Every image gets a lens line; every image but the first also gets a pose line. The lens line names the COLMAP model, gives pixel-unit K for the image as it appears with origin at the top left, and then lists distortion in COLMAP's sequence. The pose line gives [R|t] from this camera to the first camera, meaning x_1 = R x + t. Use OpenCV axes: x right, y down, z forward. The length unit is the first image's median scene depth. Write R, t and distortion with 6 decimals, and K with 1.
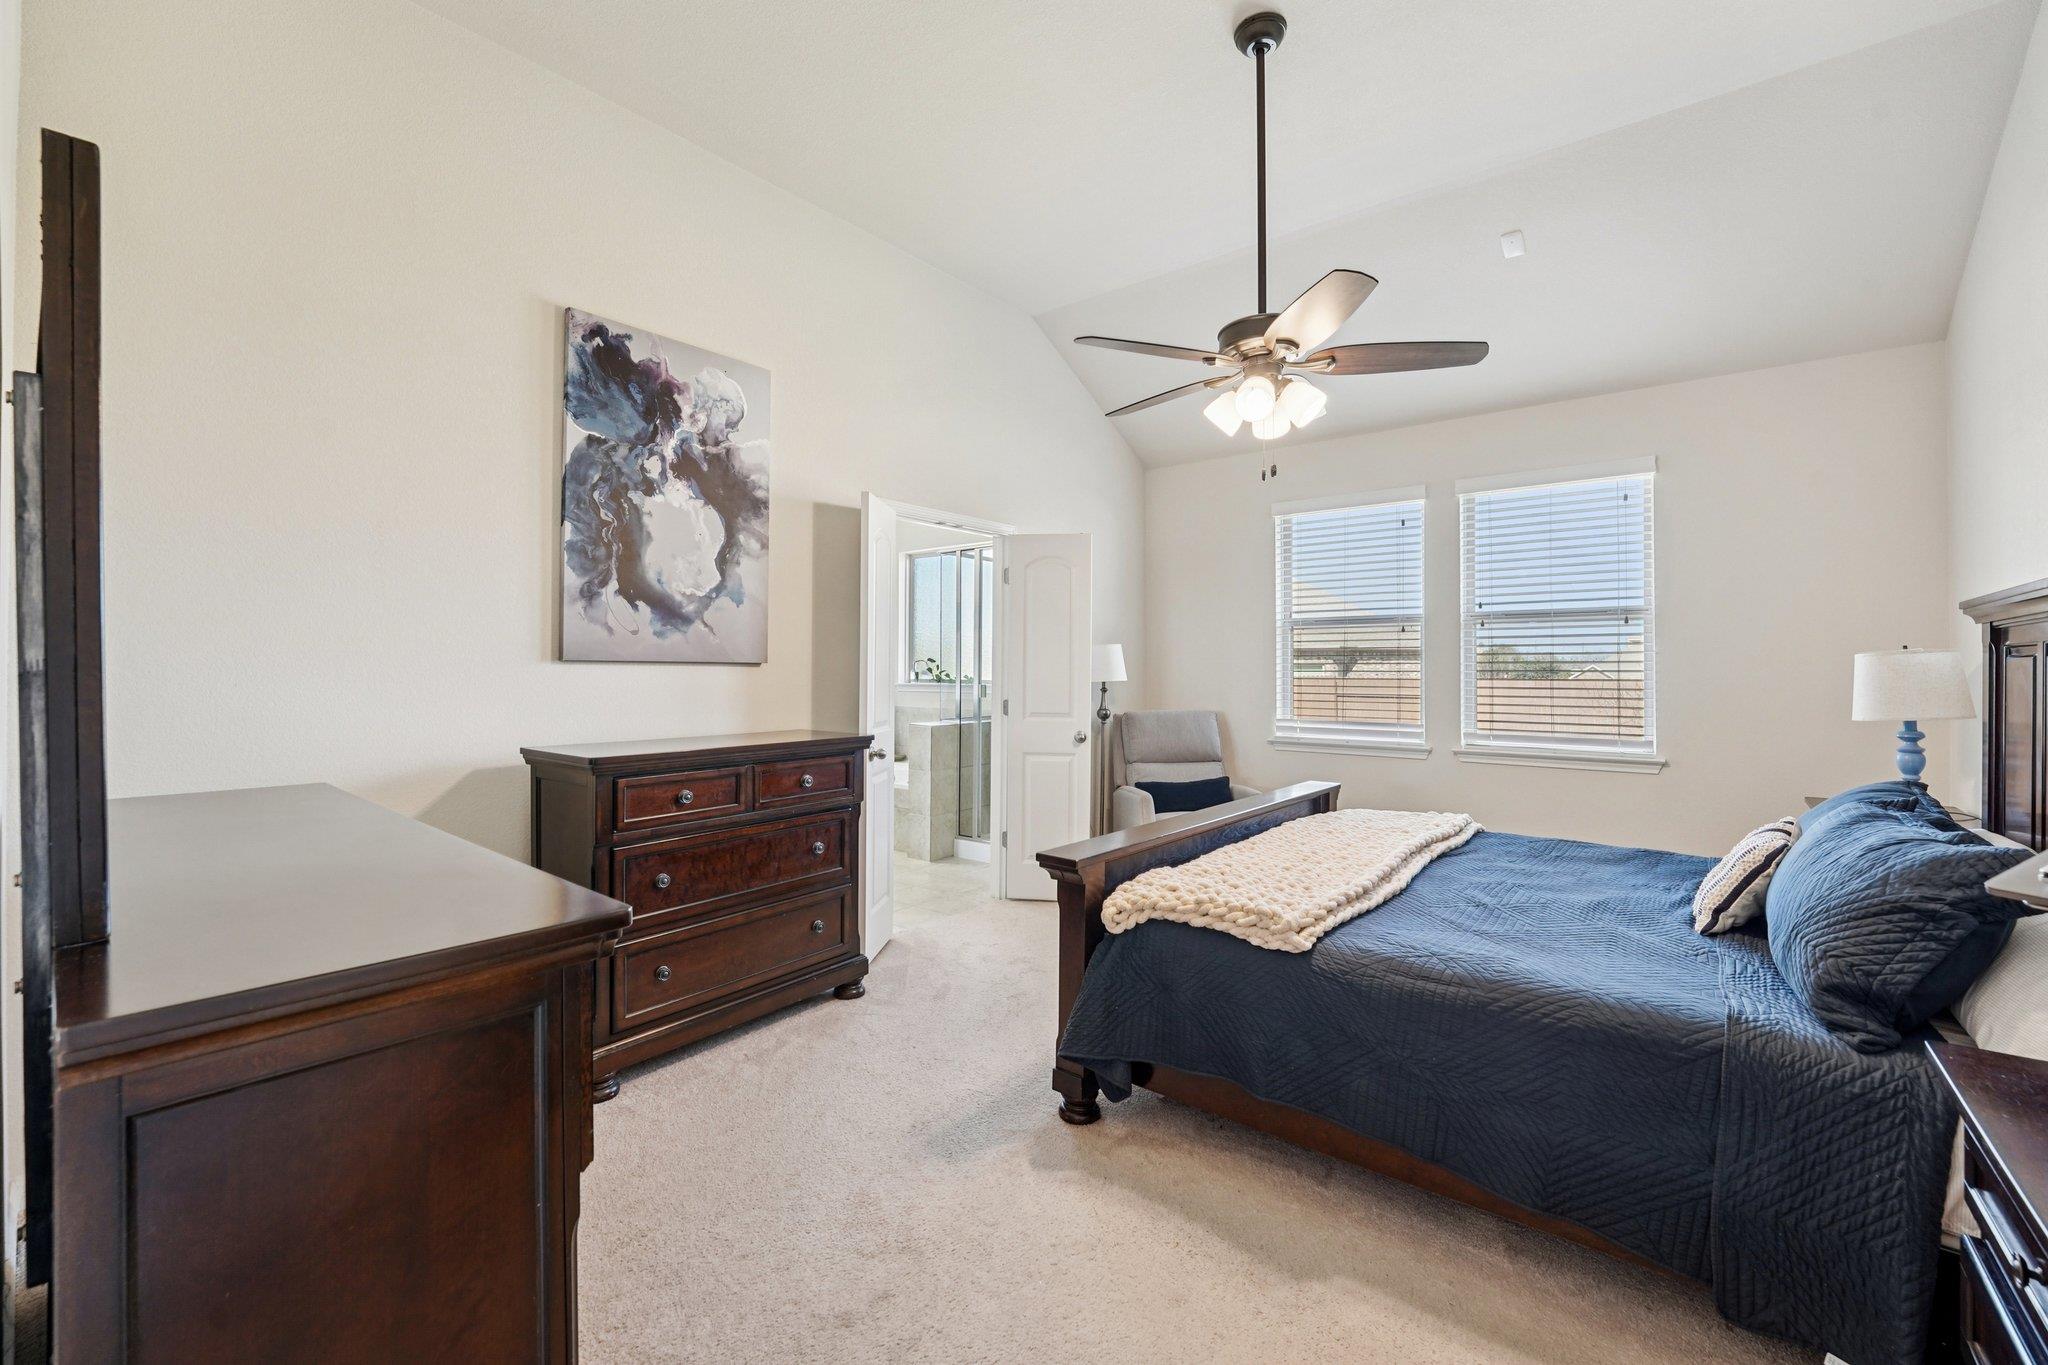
lens RADIAL K [[838.1, 0, 1023.2], [0, 838.1, 668.3], [0, 0, 1]] dist [-0.027253, 0.003081]
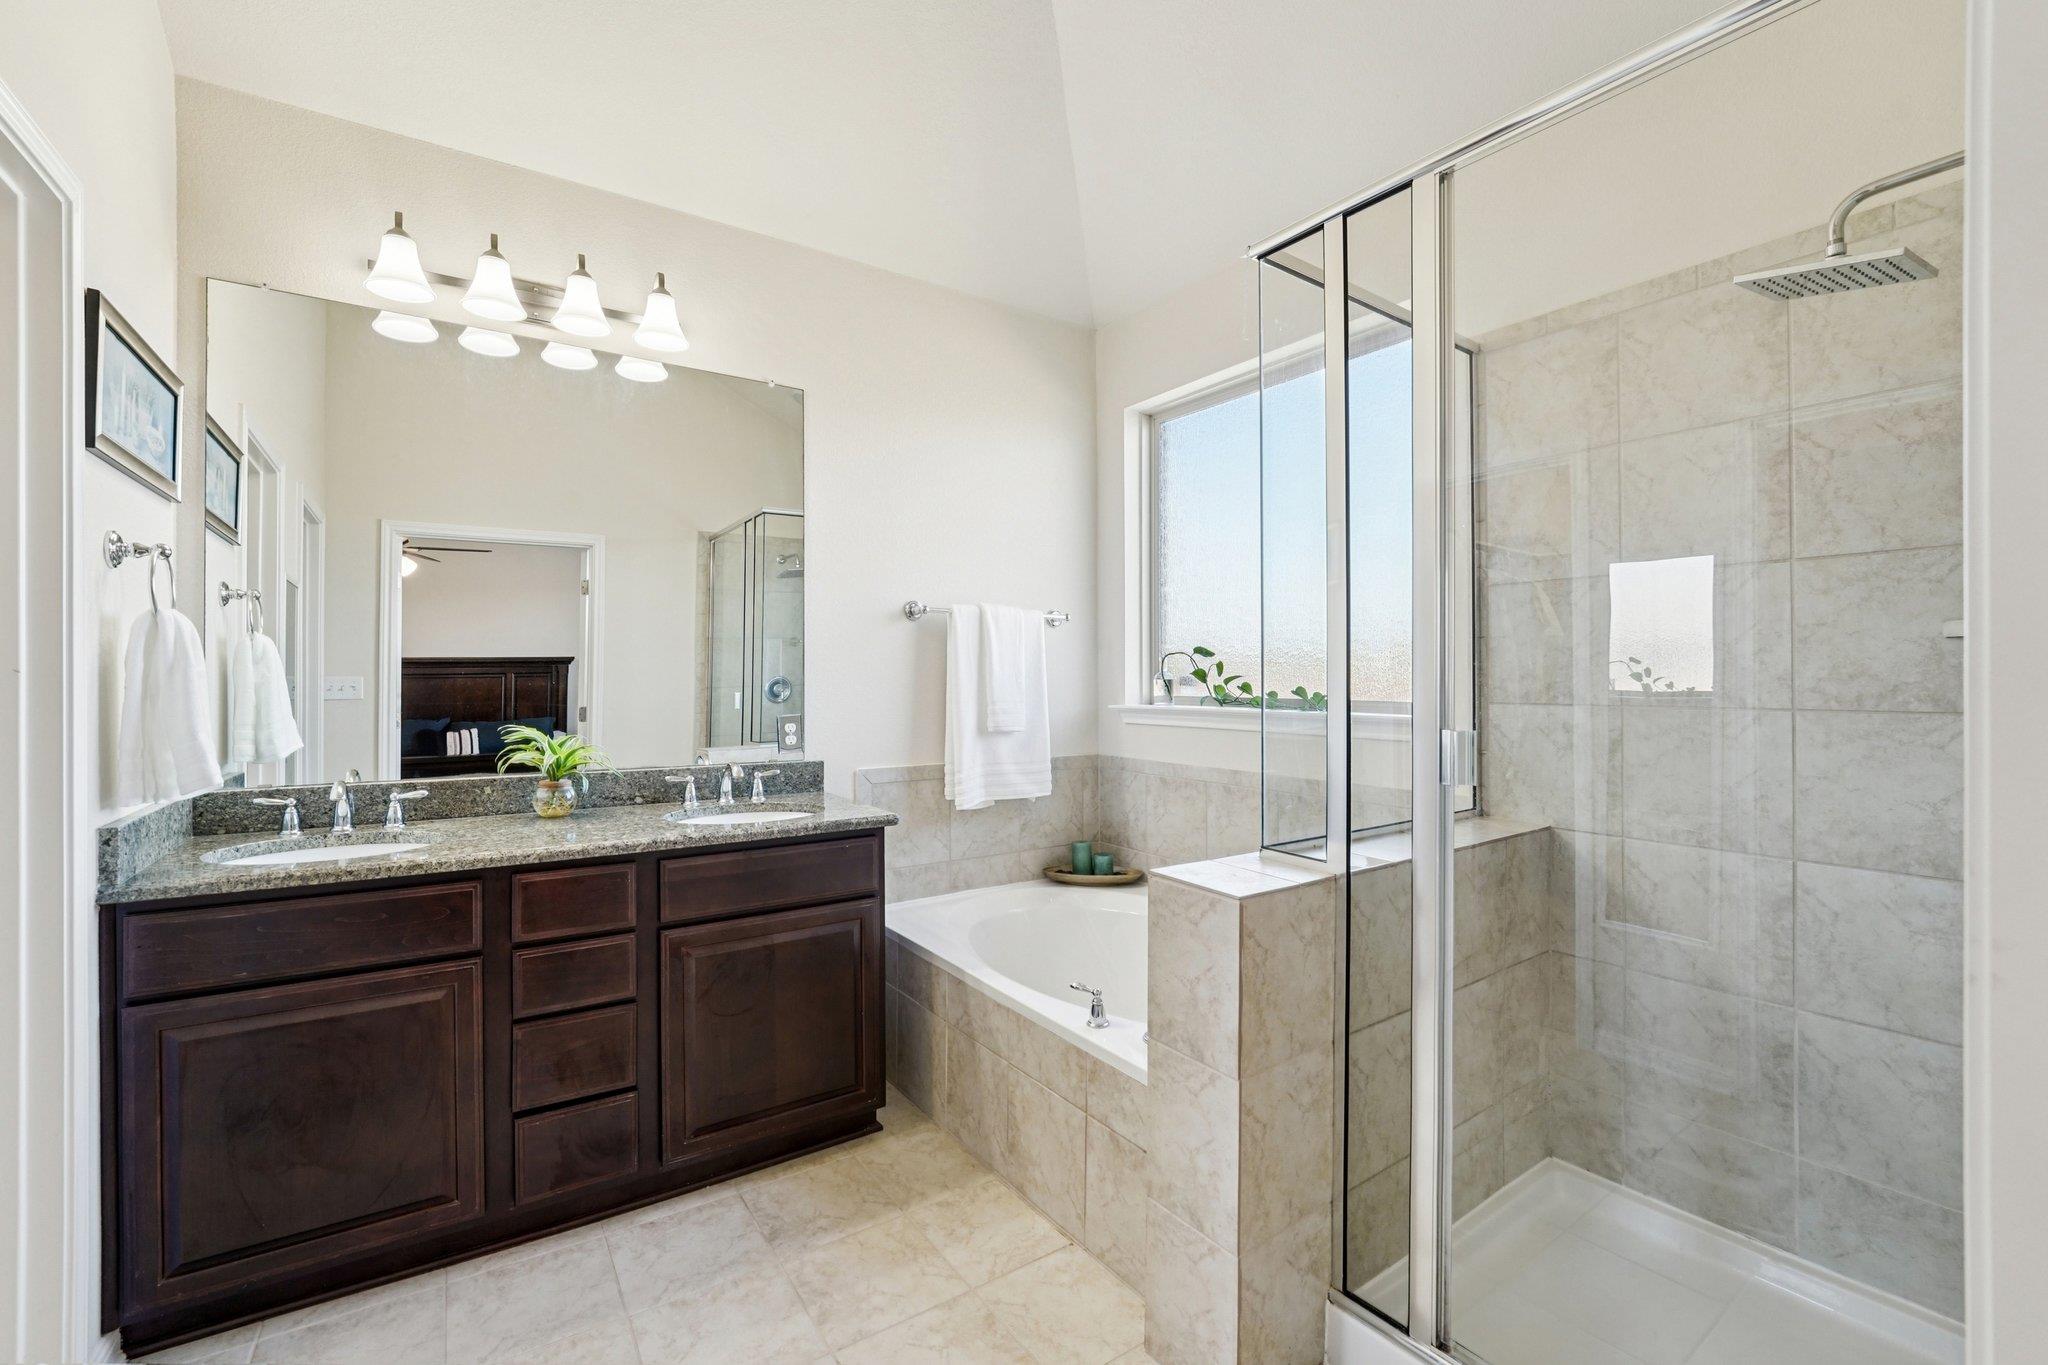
lens RADIAL K [[838.1, 0, 1017.8], [0, 838.1, 675.5], [0, 0, 1]] dist [-0.027253, 0.003081]
pose [[0.956554, -0.011069, -0.291344, -0.077471], [0.008981, 0.999924, -0.008503, 0.005096], [0.291416, 0.005517, 0.956580, 0.578205]]
